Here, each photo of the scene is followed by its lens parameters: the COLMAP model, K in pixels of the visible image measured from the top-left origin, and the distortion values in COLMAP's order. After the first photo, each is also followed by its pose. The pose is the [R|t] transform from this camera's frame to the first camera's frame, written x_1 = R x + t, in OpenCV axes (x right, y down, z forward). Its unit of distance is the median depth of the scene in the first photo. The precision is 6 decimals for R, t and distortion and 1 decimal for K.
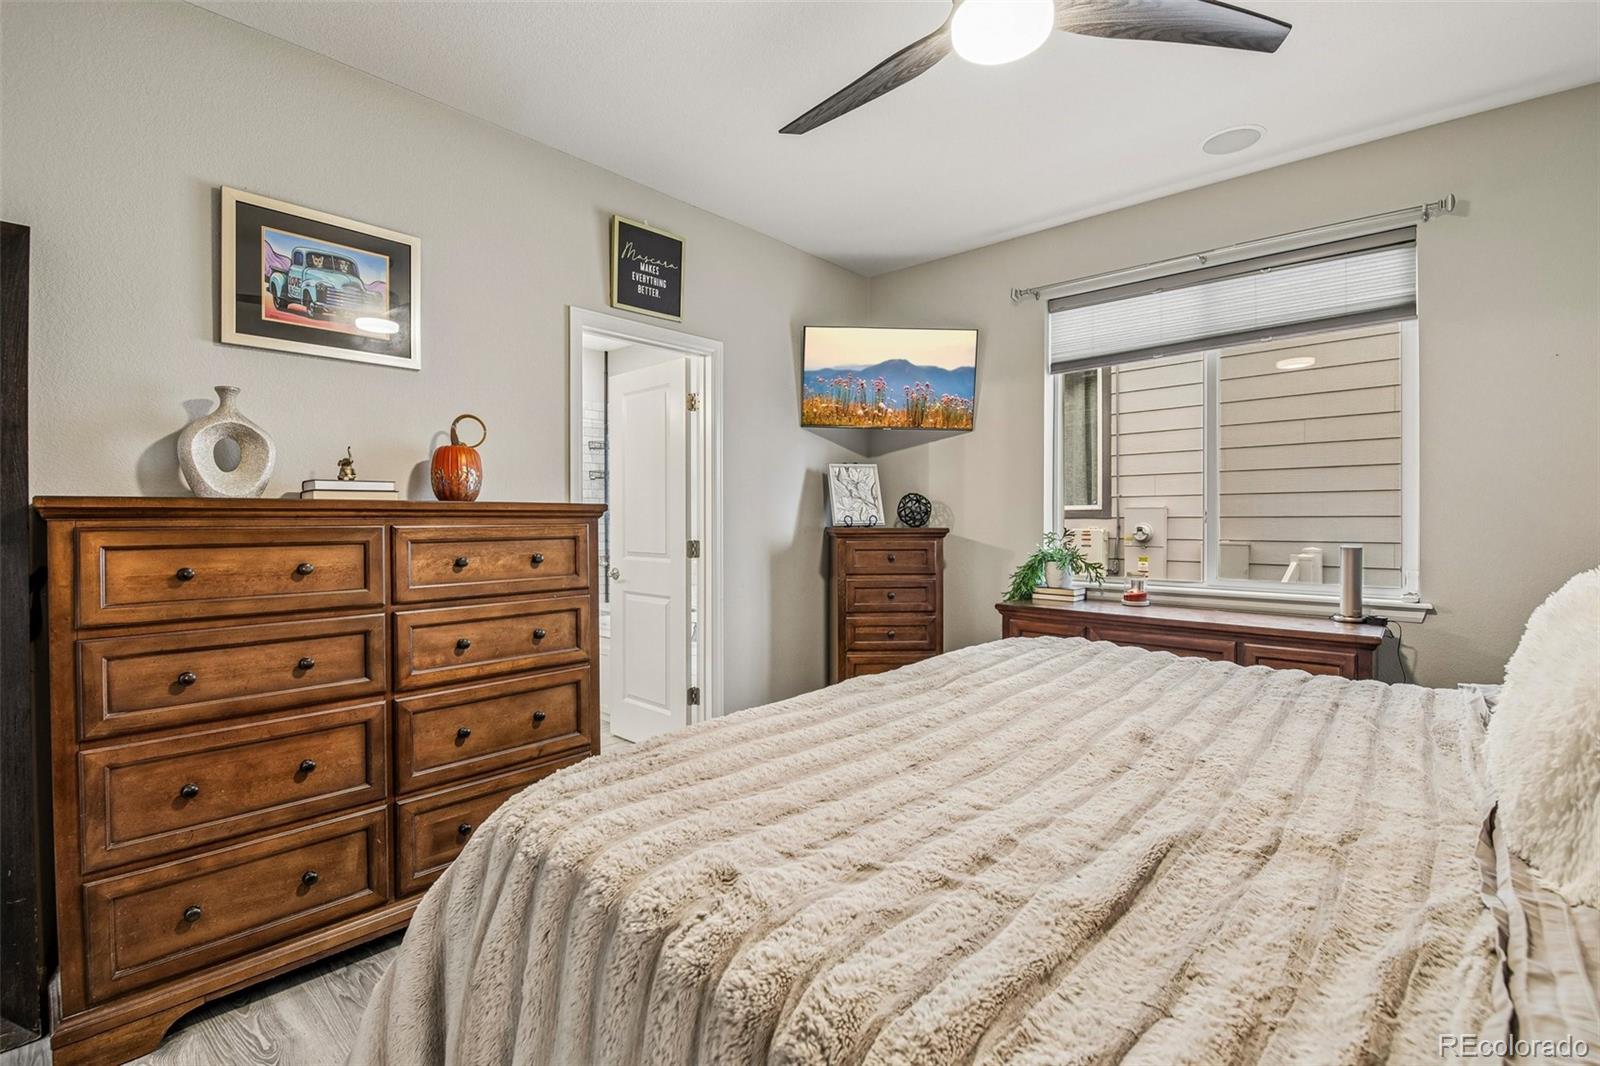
lens RADIAL K [[726.2, 0, 794.7], [0, 726.2, 522.5], [0, 0, 1]] dist [0.010840, -0.005946]
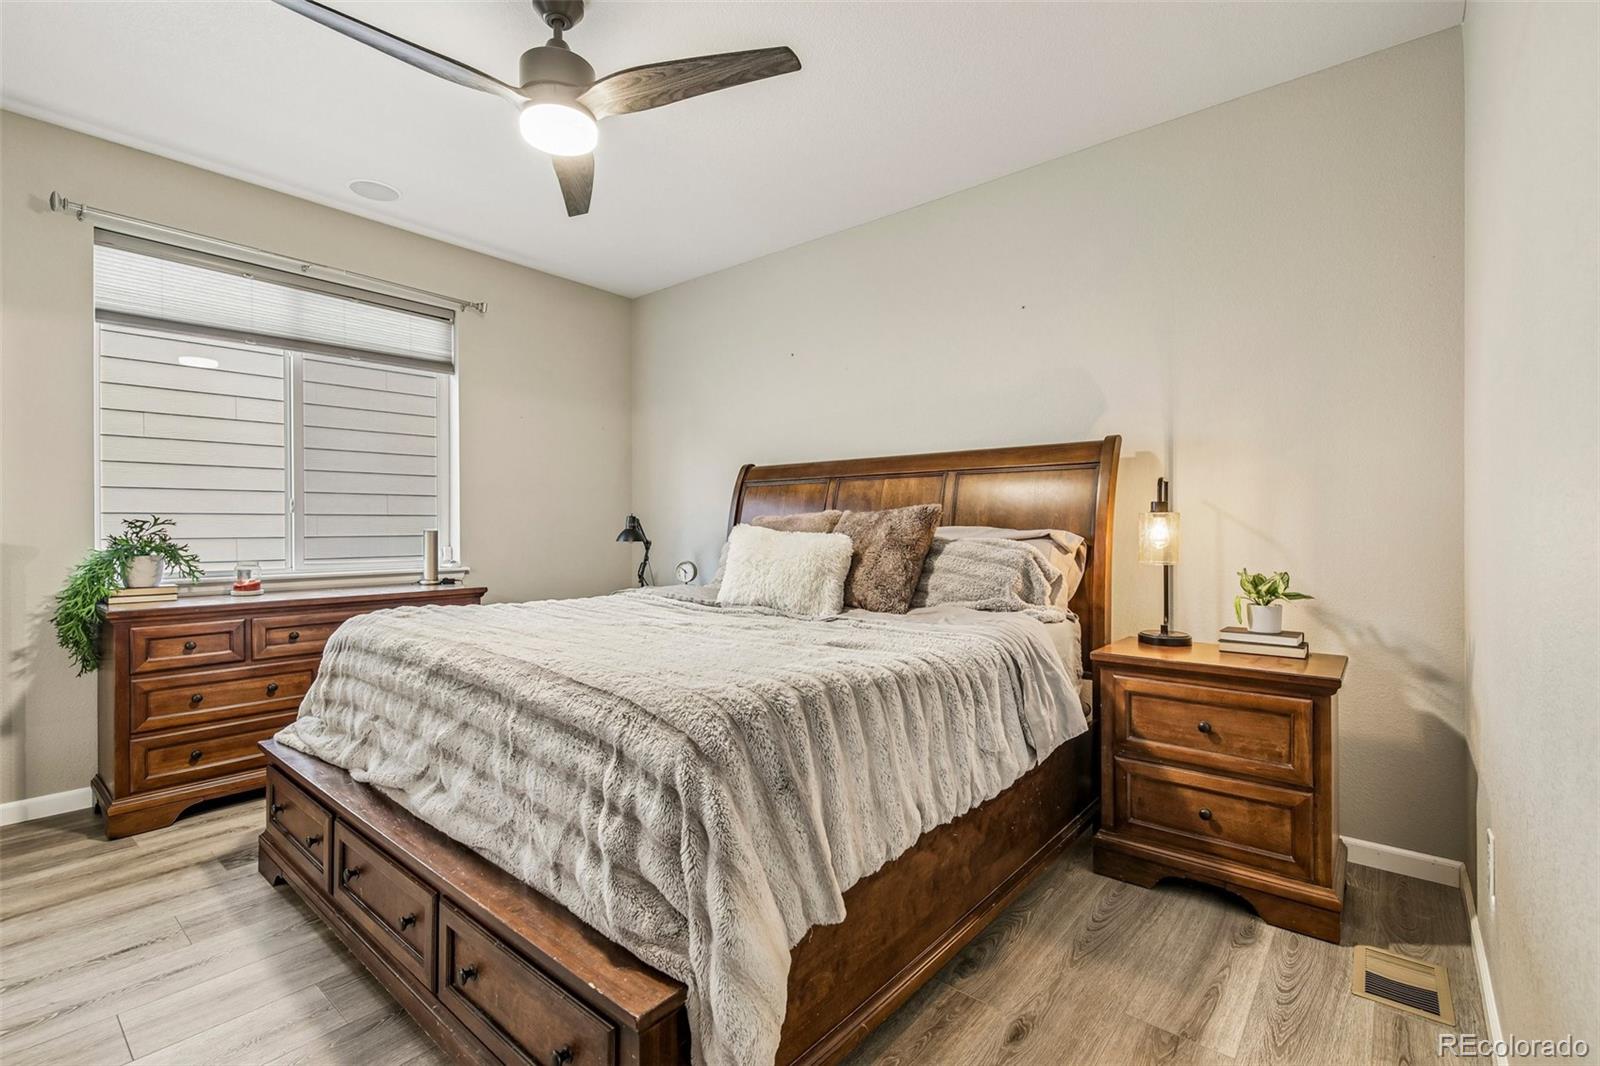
lens RADIAL K [[726.2, 0, 795.3], [0, 726.2, 532.4], [0, 0, 1]] dist [0.010840, -0.005946]
pose [[-0.036973, -0.002736, 0.999313, -0.530408], [0.008627, 0.999958, 0.003057, 0.033216], [-0.999279, 0.008734, -0.036948, 0.308005]]
